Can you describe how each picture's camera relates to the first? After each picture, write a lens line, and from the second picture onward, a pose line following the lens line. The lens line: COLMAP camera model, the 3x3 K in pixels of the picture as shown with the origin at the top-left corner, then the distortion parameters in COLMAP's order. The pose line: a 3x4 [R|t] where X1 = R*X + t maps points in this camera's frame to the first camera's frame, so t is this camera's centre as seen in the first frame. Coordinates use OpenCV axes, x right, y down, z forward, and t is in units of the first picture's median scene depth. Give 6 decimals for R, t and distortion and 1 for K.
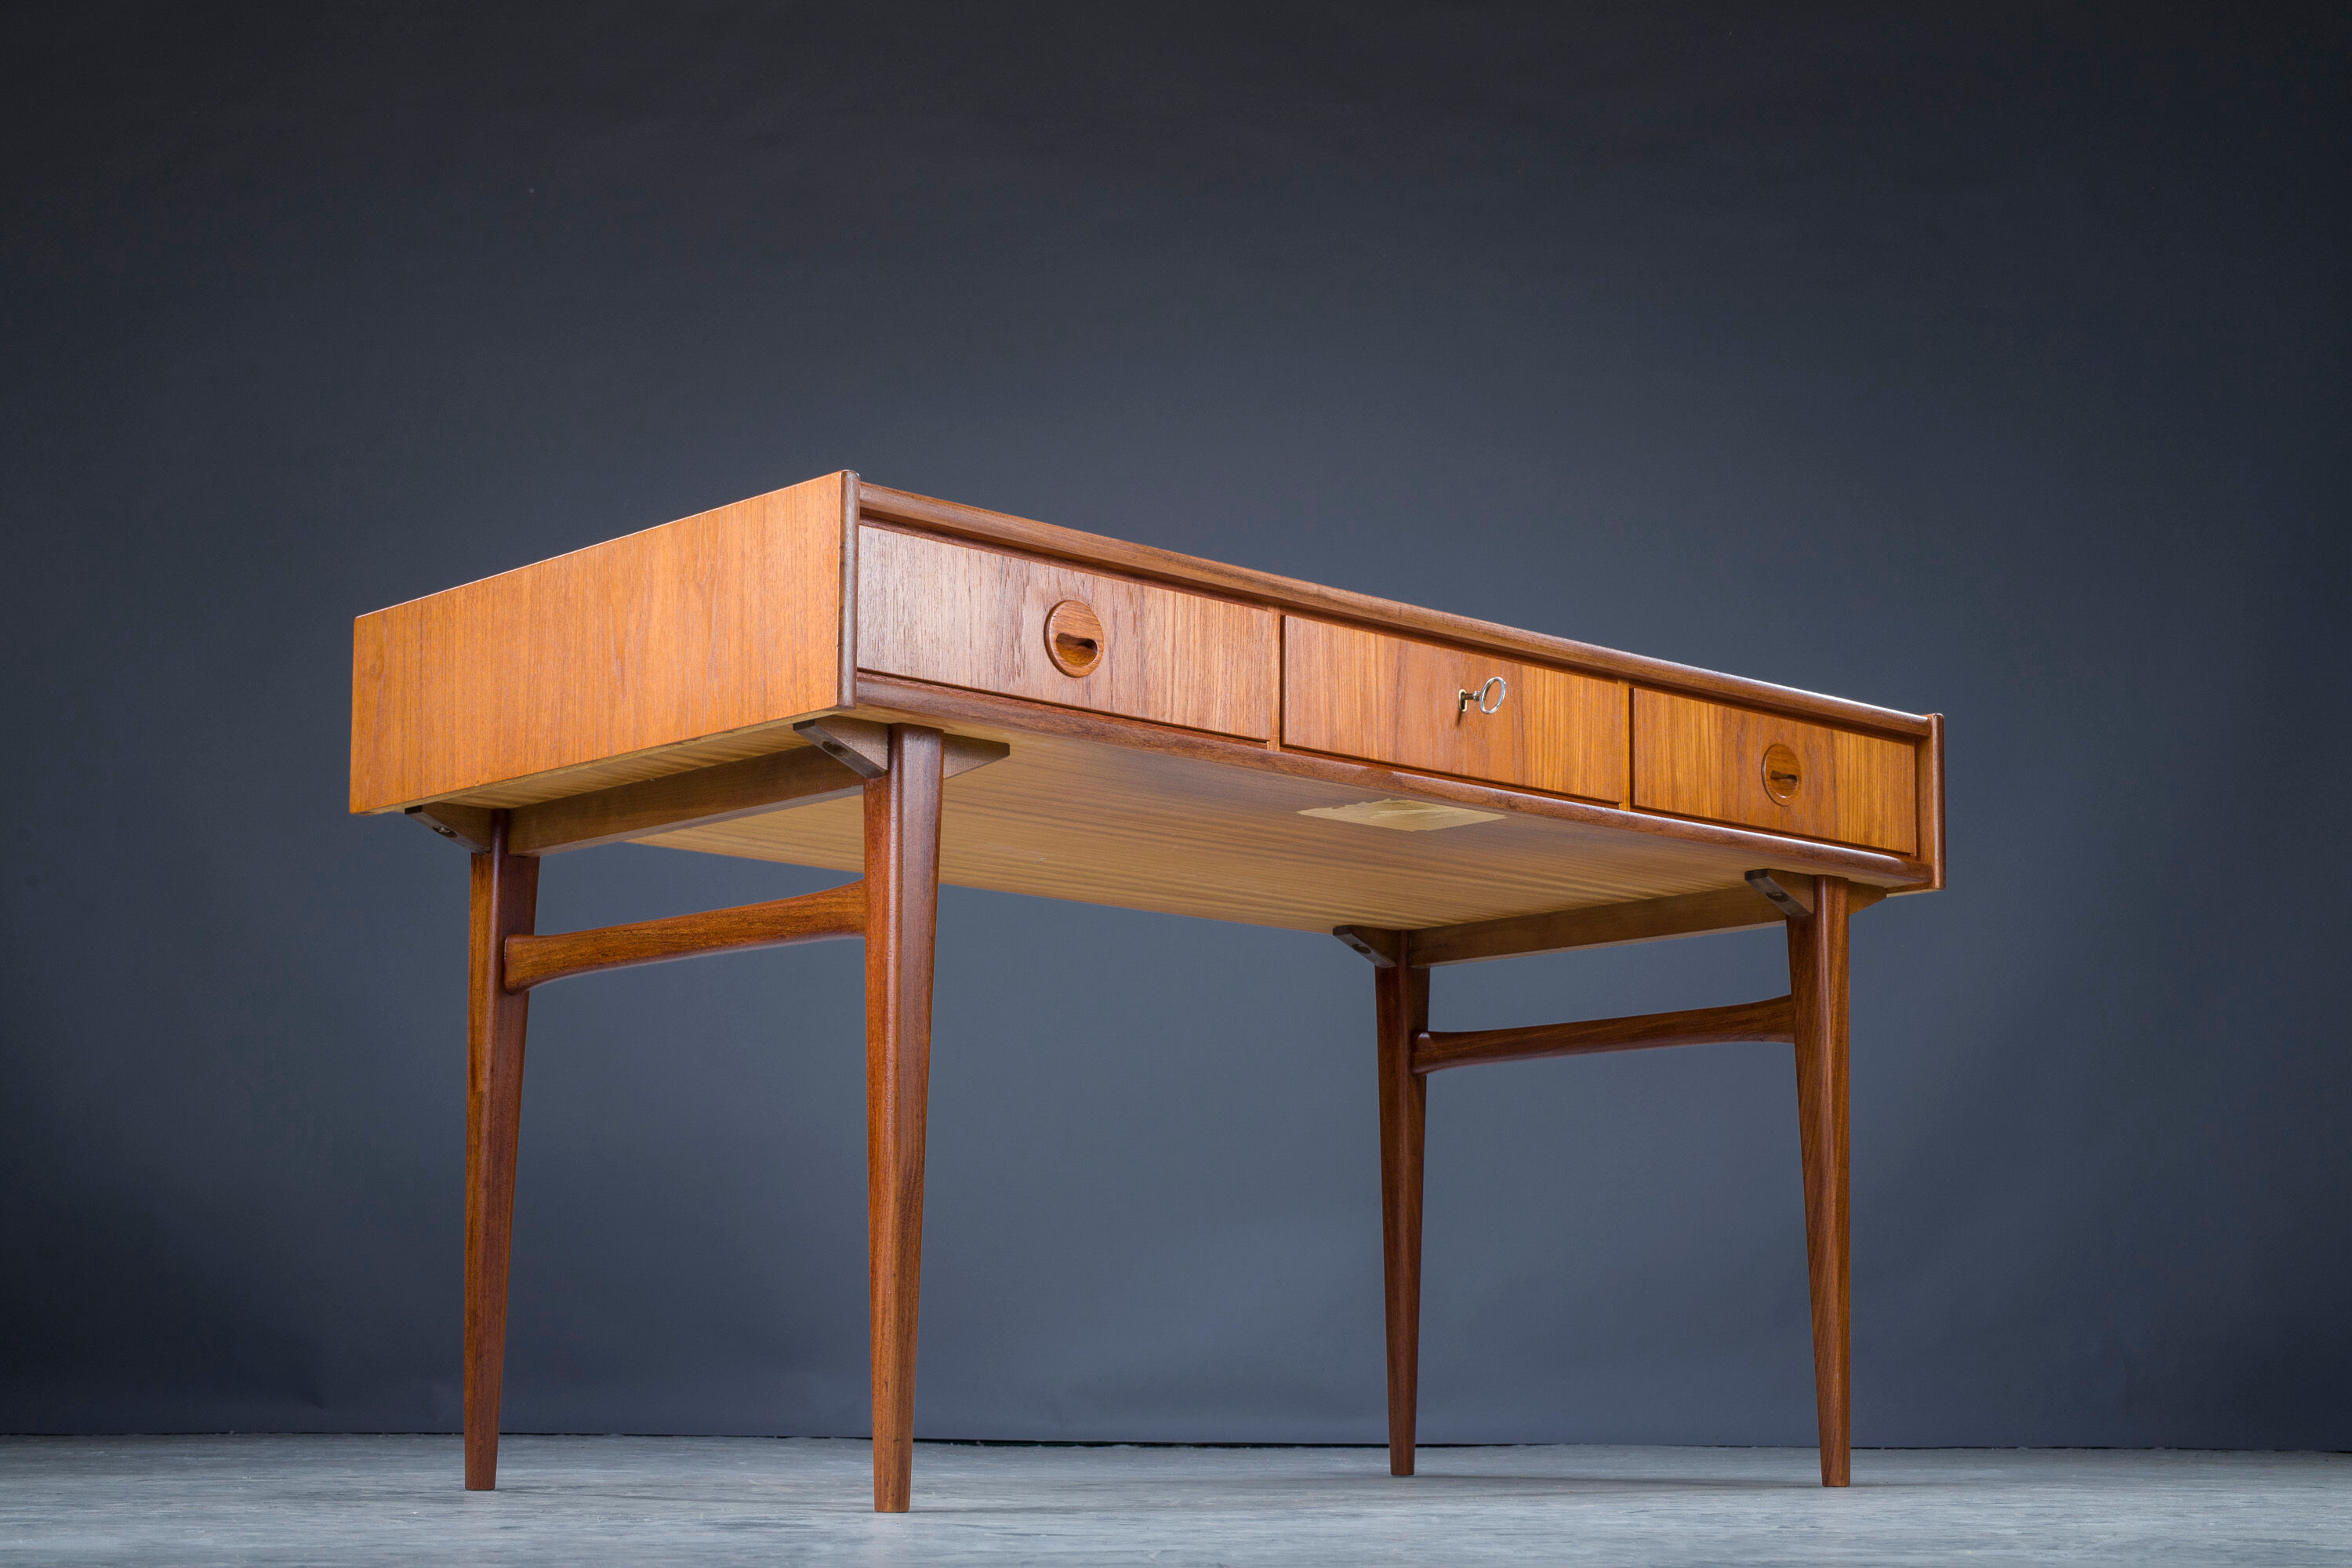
lens RADIAL K [[3661.3, 0, 1183.8], [0, 3661.3, 1029.4], [0, 0, 1]] dist [0.003088, -0.034371]
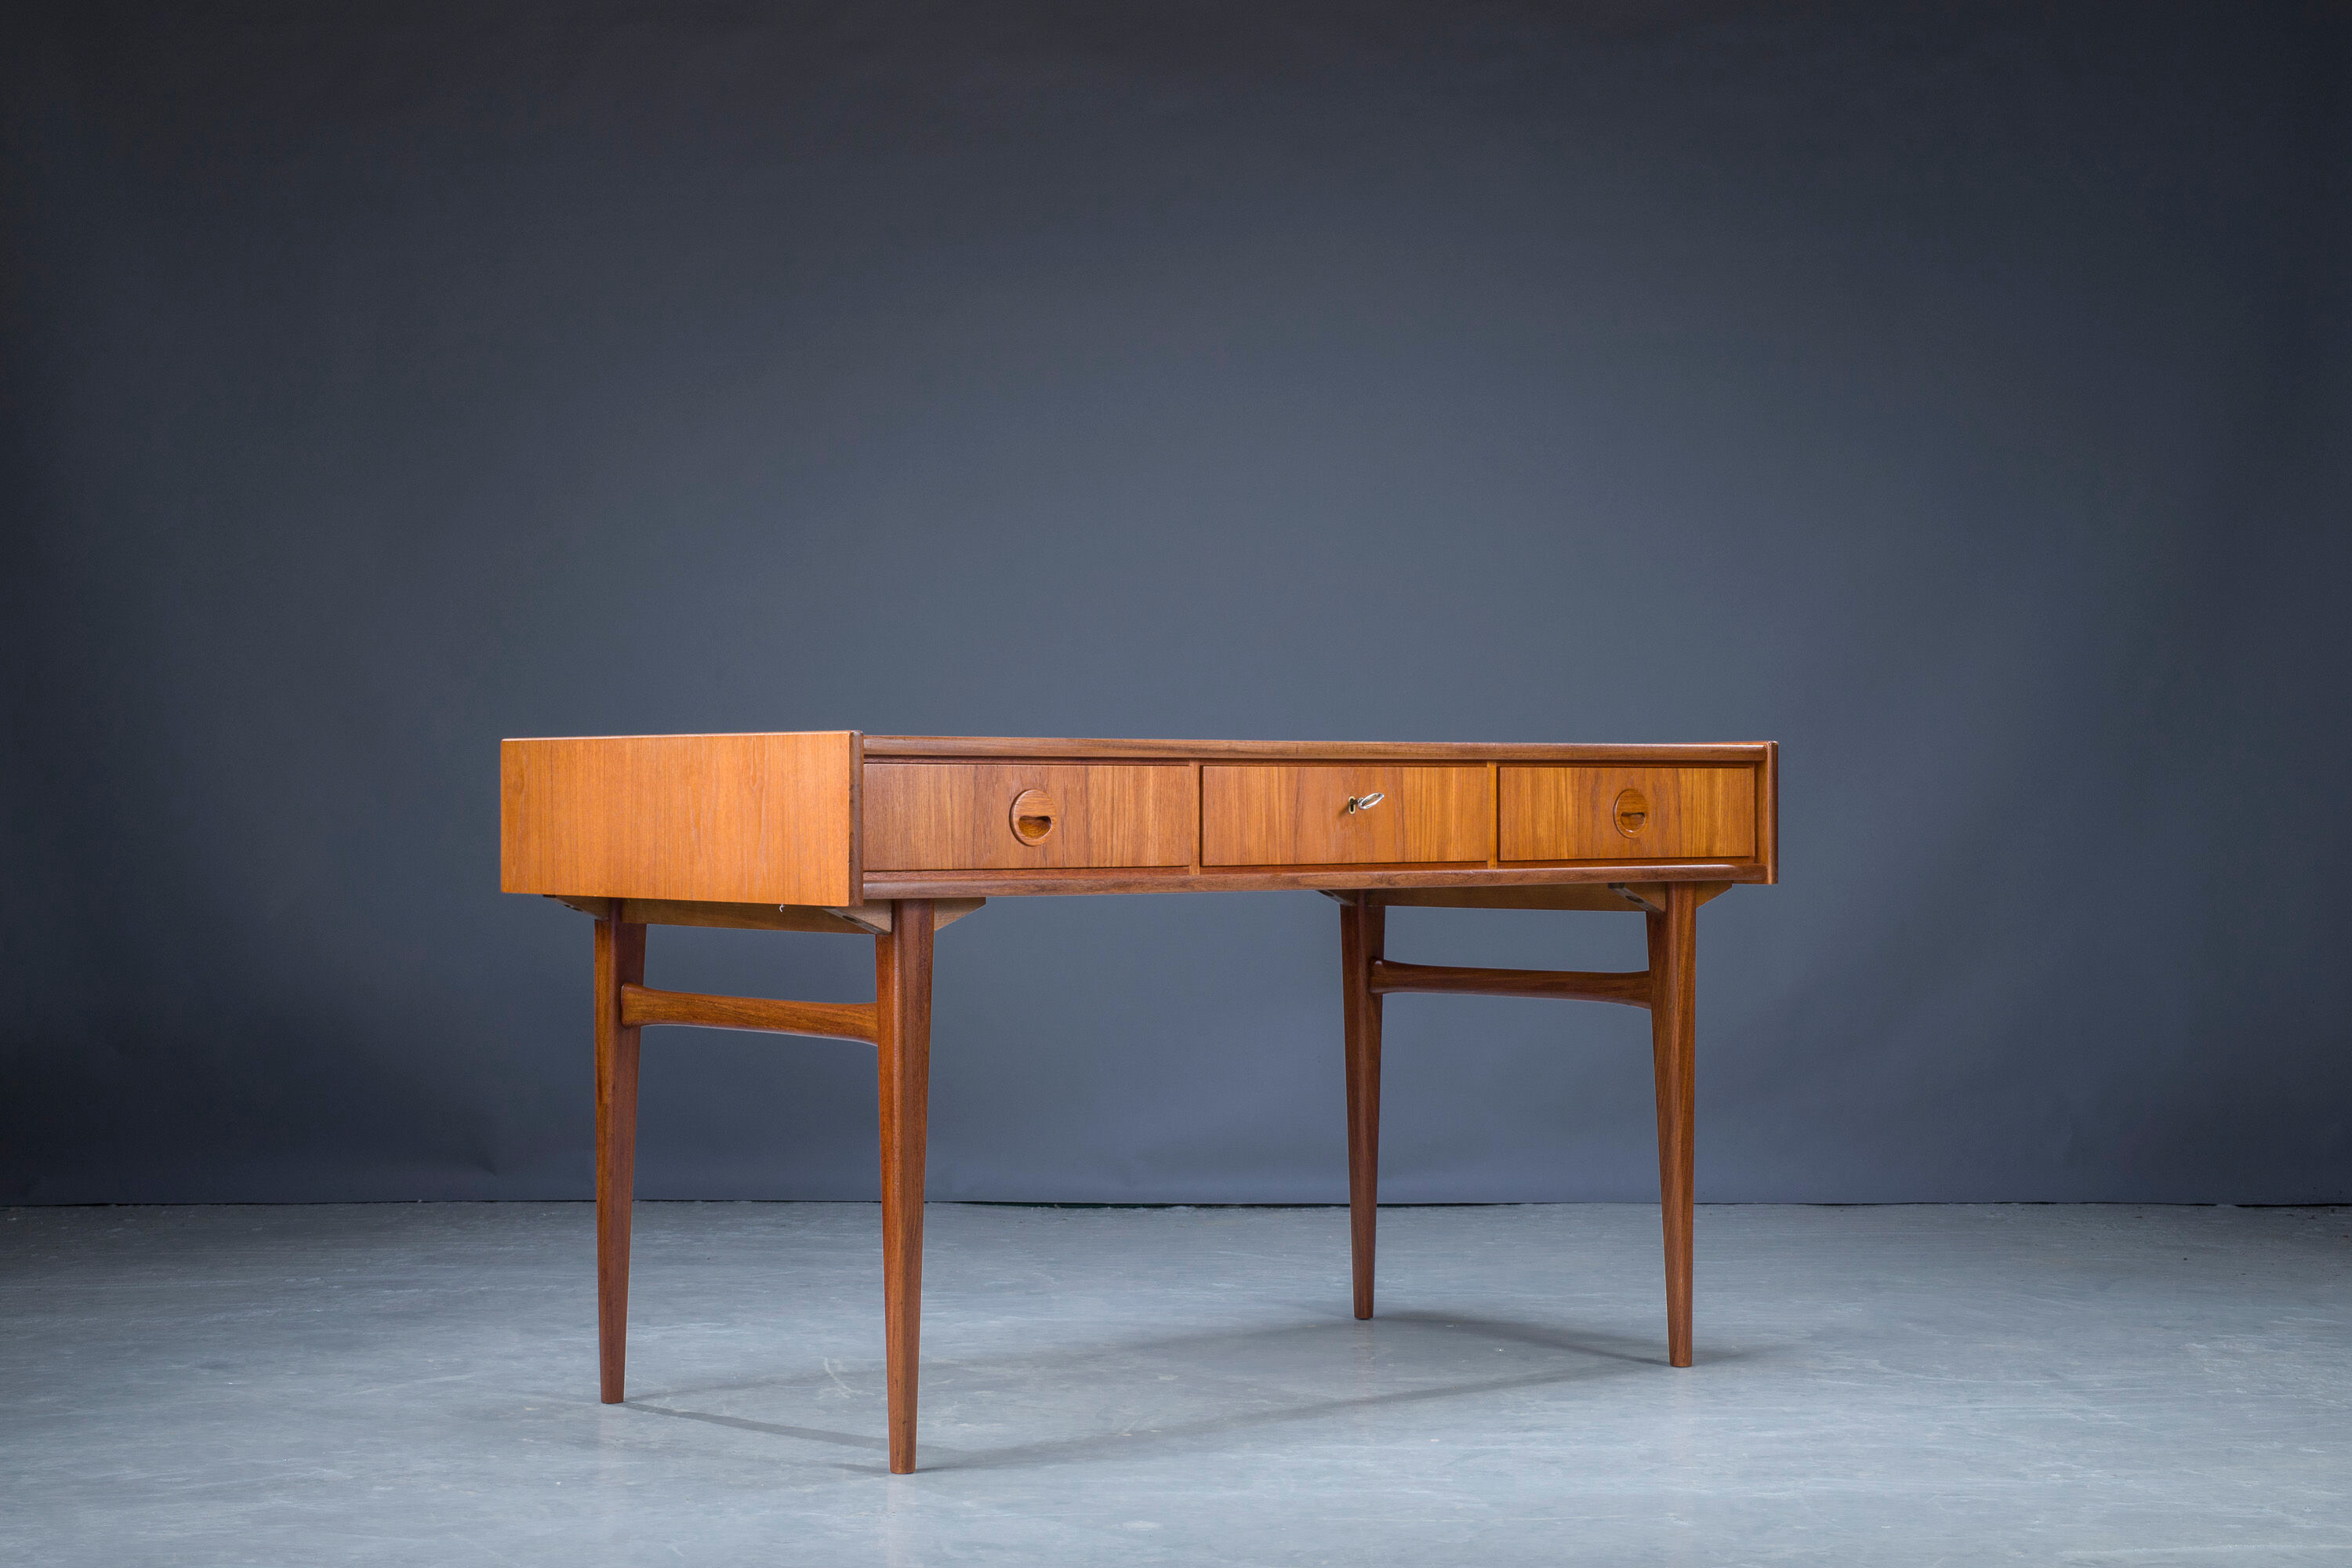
lens RADIAL K [[3980.2, 0, 1232.6], [0, 3980.2, 811.4], [0, 0, 1]] dist [-0.021772, -0.079957]
pose [[0.998853, -0.003859, -0.047723, 0.100220], [0.008593, 0.995010, 0.099400, -0.225652], [0.047101, -0.099696, 0.993902, -0.393294]]
